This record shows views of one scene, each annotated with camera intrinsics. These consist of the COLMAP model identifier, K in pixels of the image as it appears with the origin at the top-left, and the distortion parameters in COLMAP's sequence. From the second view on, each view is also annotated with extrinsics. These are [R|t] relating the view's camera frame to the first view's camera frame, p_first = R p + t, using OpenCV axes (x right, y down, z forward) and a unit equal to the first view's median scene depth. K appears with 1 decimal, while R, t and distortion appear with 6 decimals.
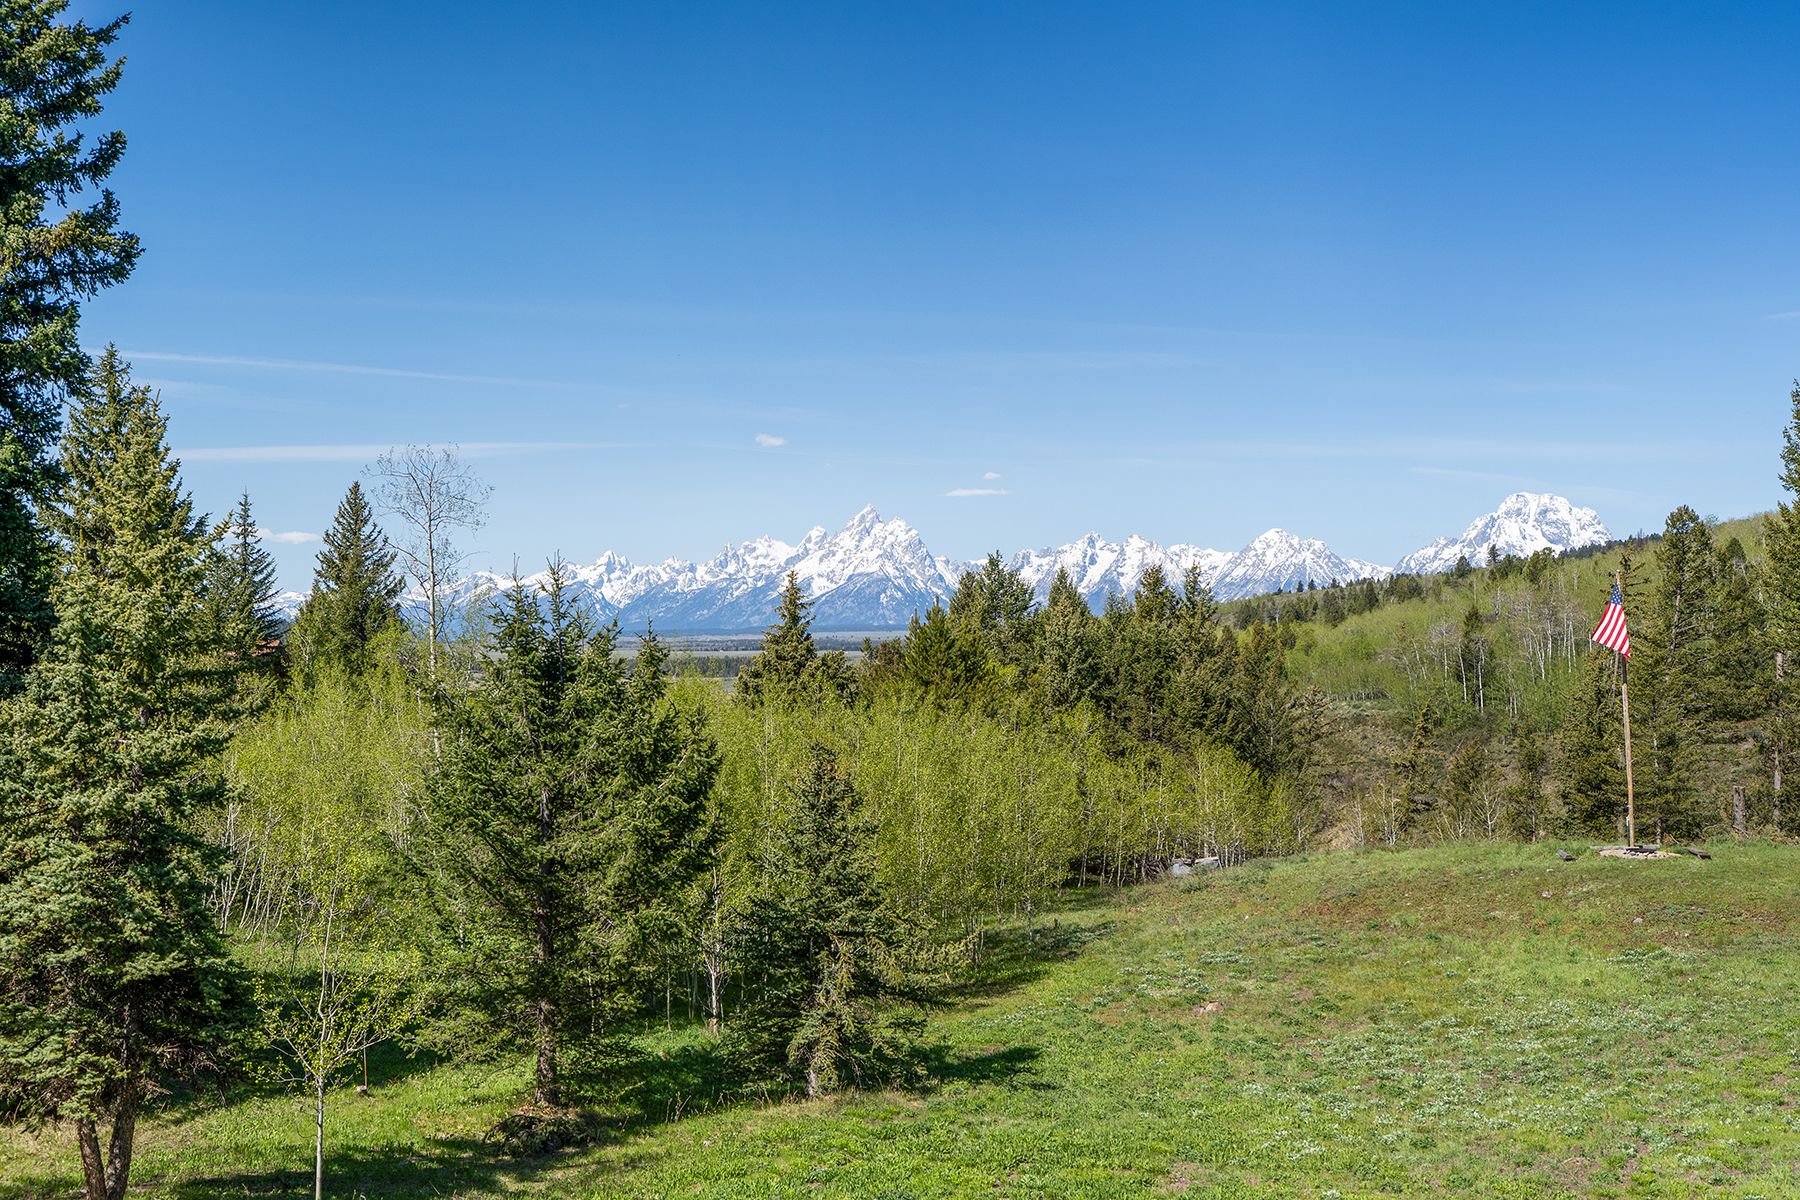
lens RADIAL K [[1827.7, 0, 919.4], [0, 1827.7, 600.0], [0, 0, 1]] dist [0.009887, 0.000000]
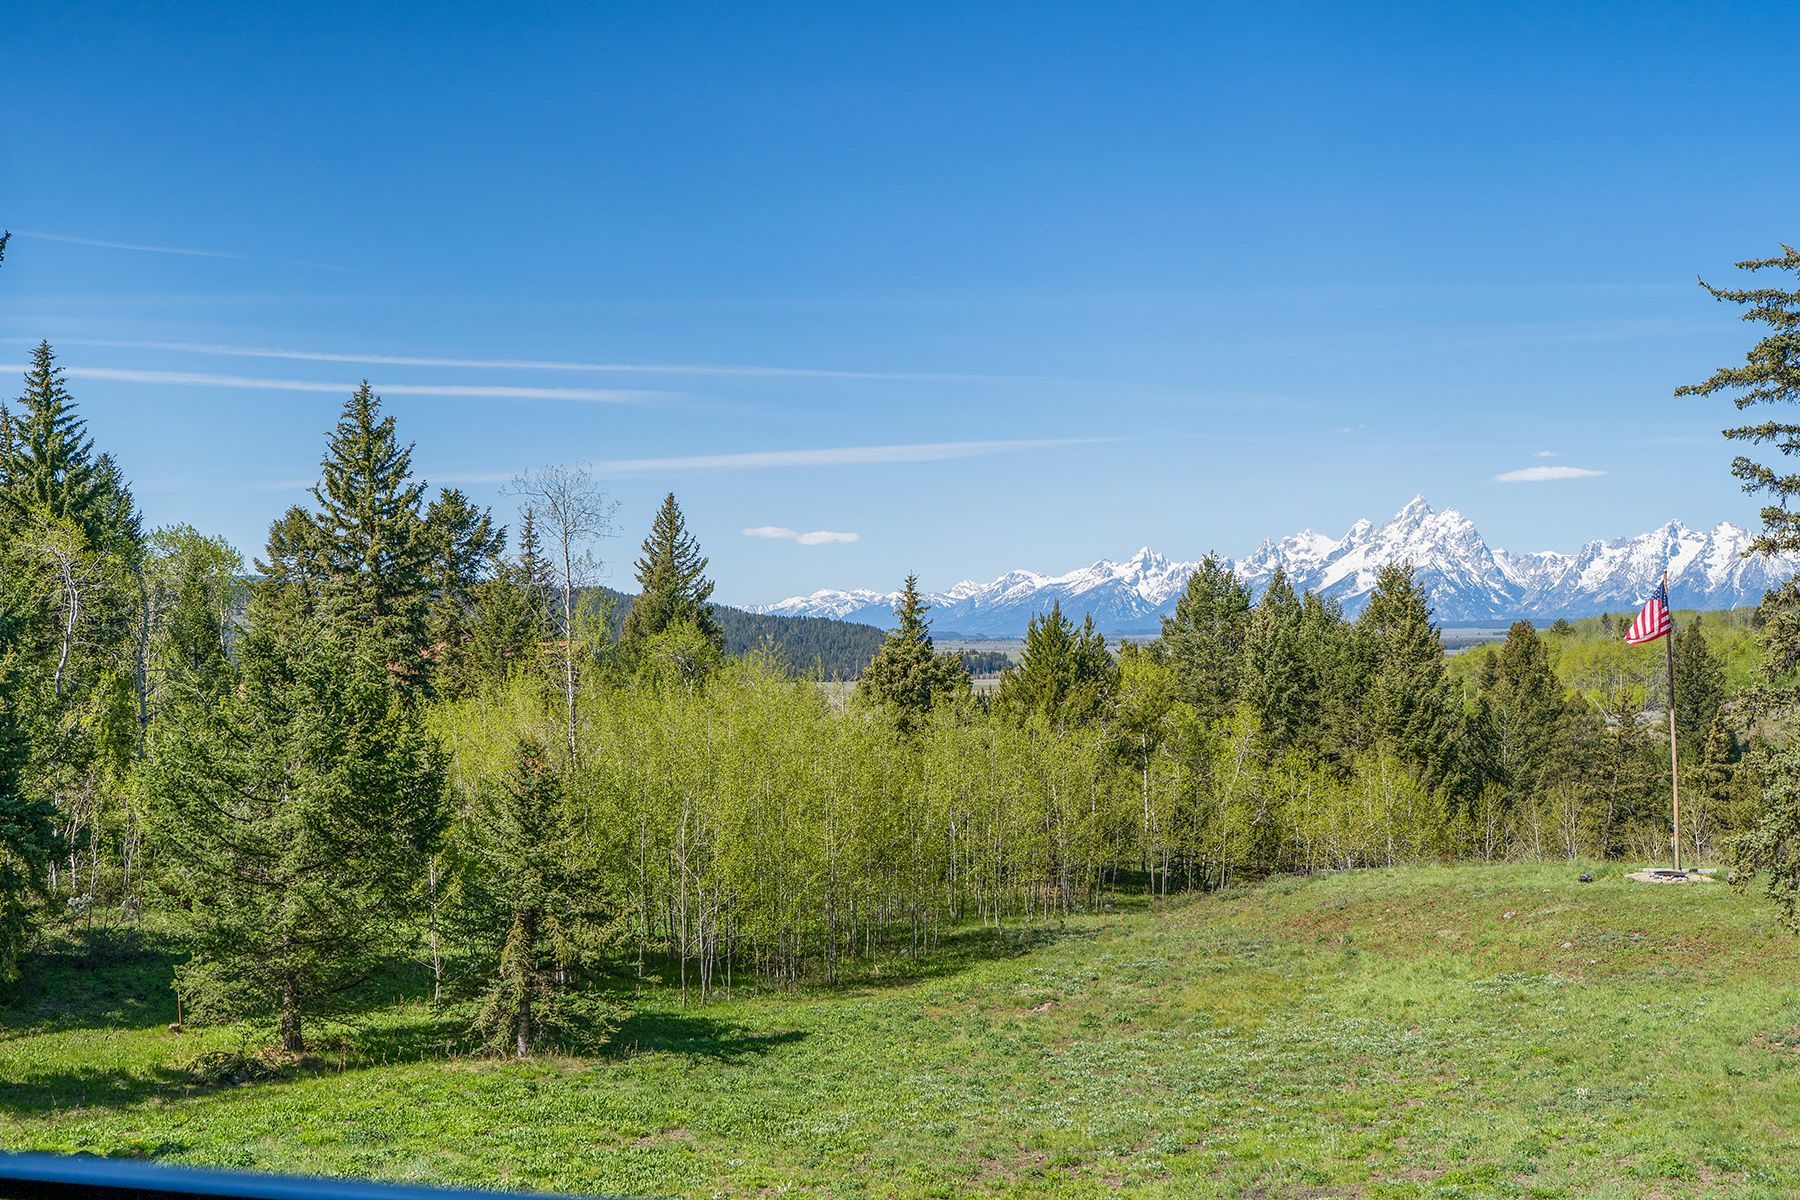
lens RADIAL K [[1827.7, 0, 884.4], [0, 1827.7, 602.4], [0, 0, 1]] dist [0.009887, 0.000000]
pose [[0.961207, -0.003683, -0.275803, 0.153927], [0.004293, 0.999989, 0.001607, -0.002188], [0.275794, -0.002729, 0.961213, -0.002382]]
